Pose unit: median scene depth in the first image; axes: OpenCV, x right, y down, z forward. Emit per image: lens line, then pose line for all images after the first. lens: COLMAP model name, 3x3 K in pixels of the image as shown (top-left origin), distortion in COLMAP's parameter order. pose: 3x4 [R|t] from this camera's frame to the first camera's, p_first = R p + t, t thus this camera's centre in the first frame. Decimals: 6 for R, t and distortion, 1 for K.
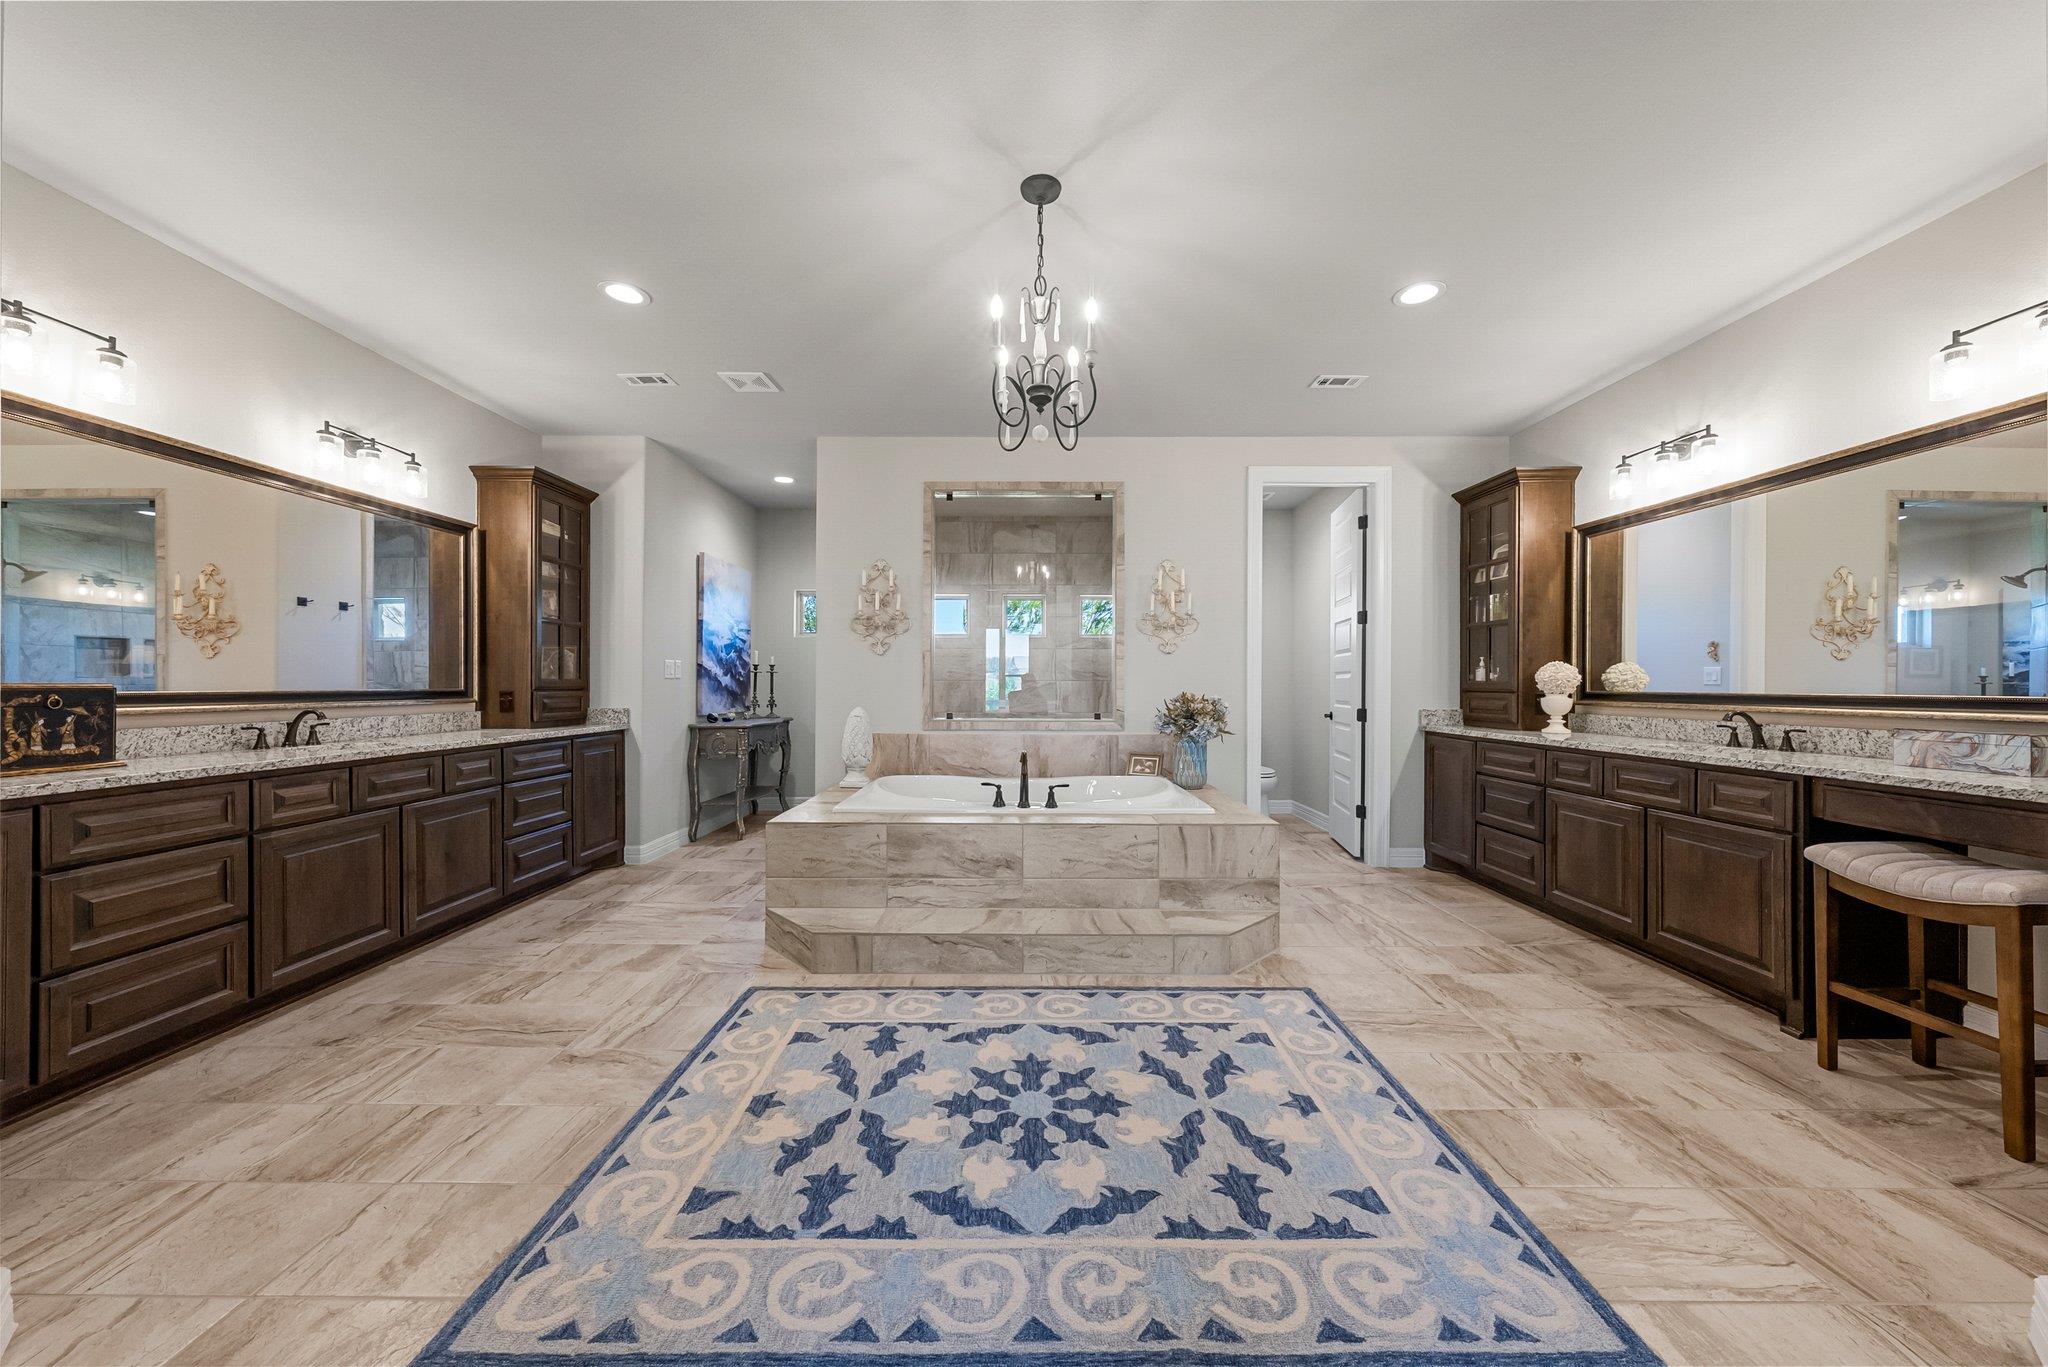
lens RADIAL K [[704.5, 0, 1025.0], [0, 704.5, 680.5], [0, 0, 1]] dist [-0.005113, 0.000206]
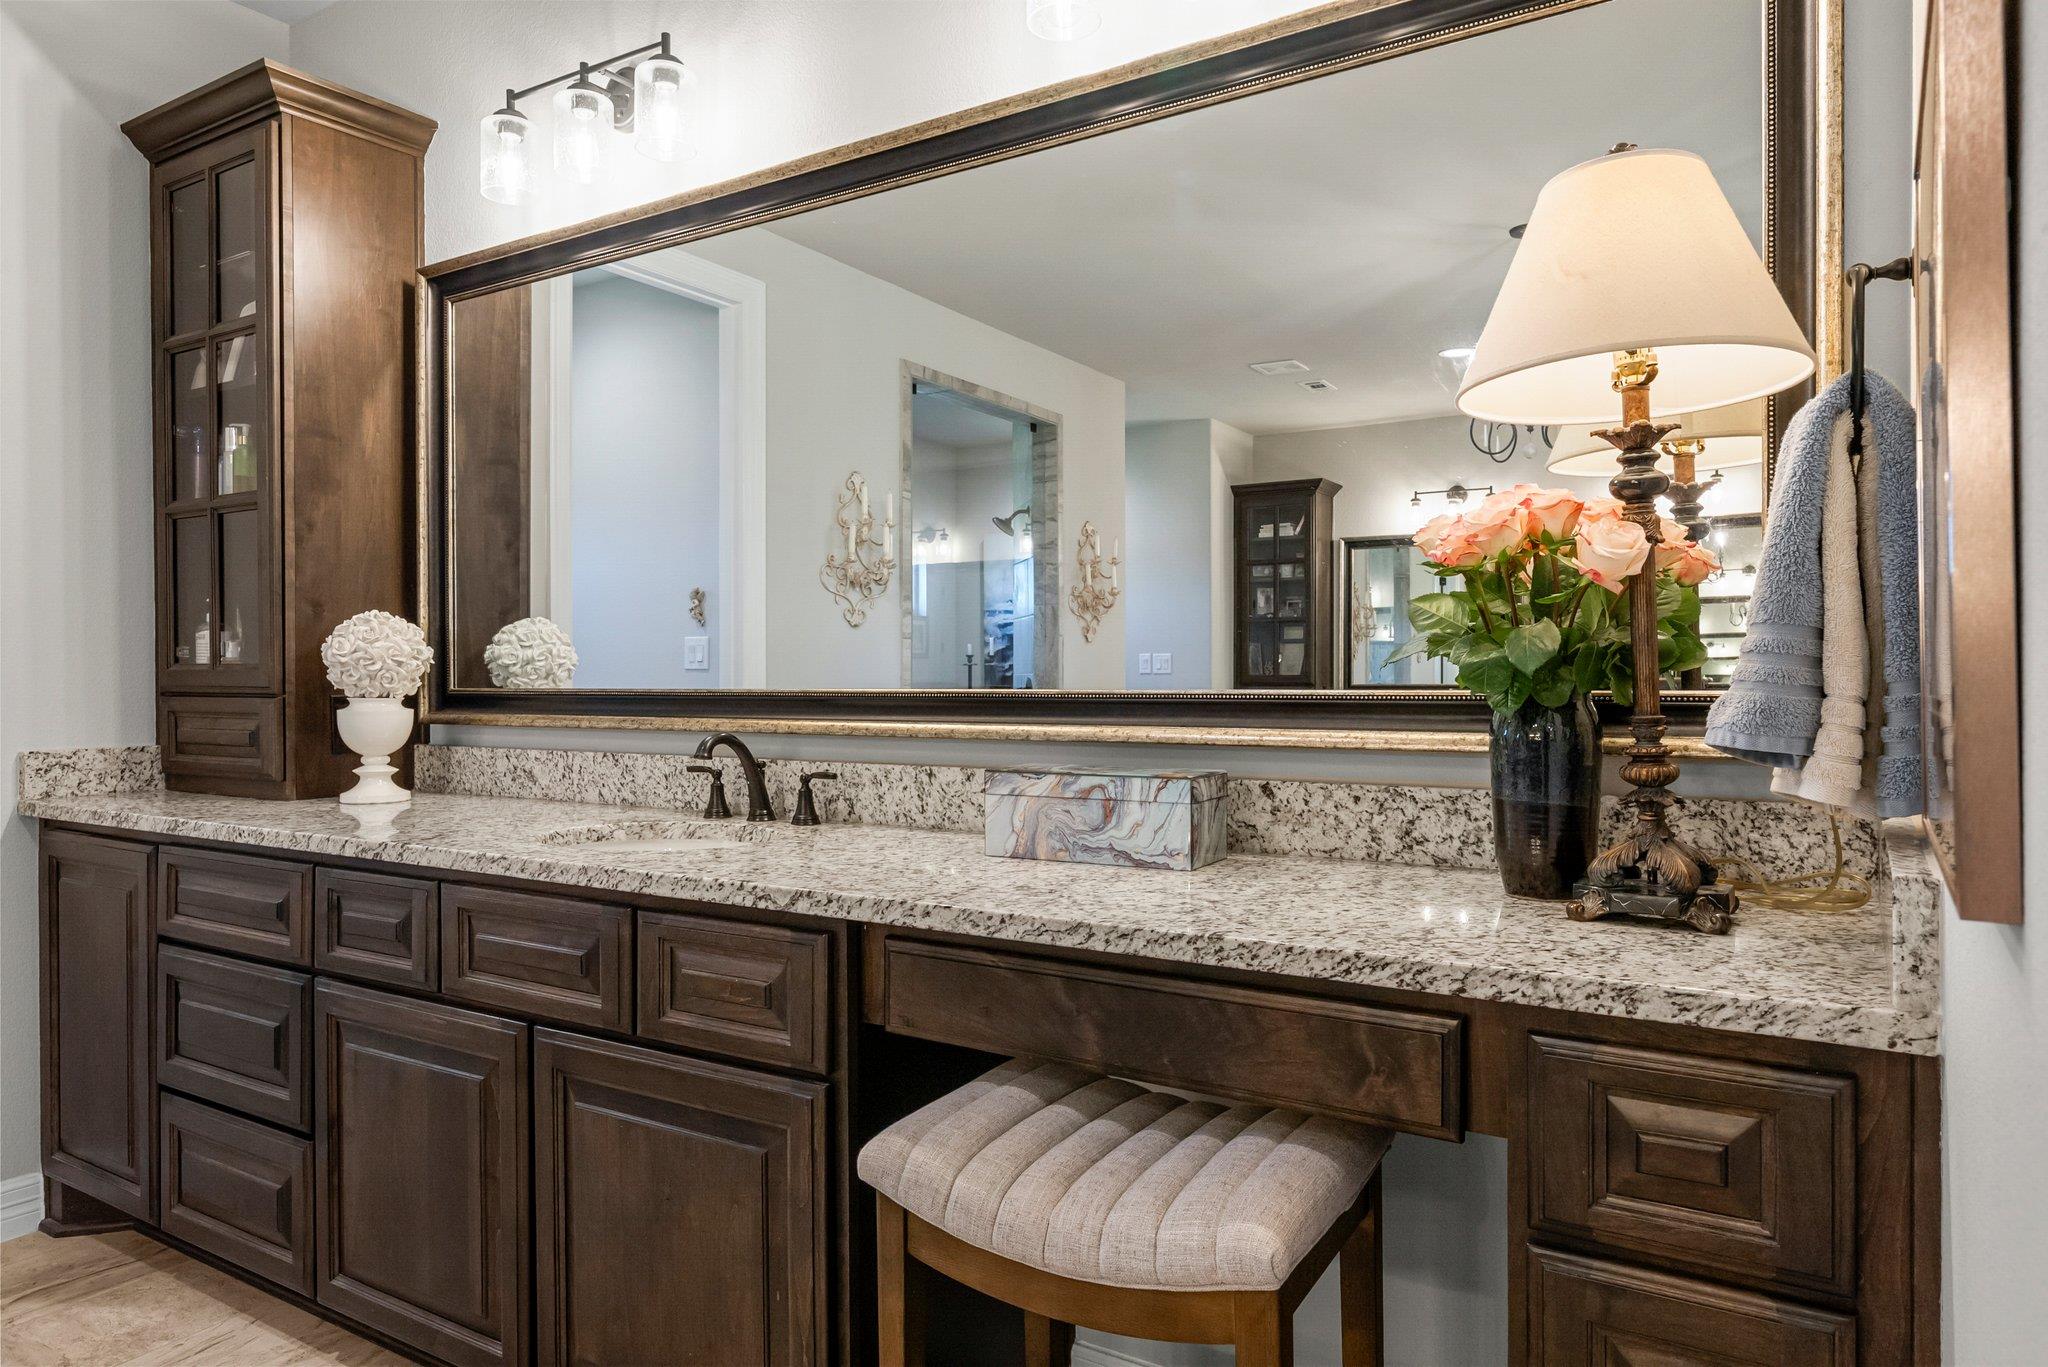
lens RADIAL K [[1321.0, 0, 1024.0], [0, 1321.0, 683.5], [0, 0, 1]] dist [0.008399, 0.001625]
pose [[0.534379, -0.016980, 0.845074, 0.352078], [0.005271, 0.999846, 0.016757, 0.001600], [-0.845228, -0.004500, 0.534387, 0.336108]]
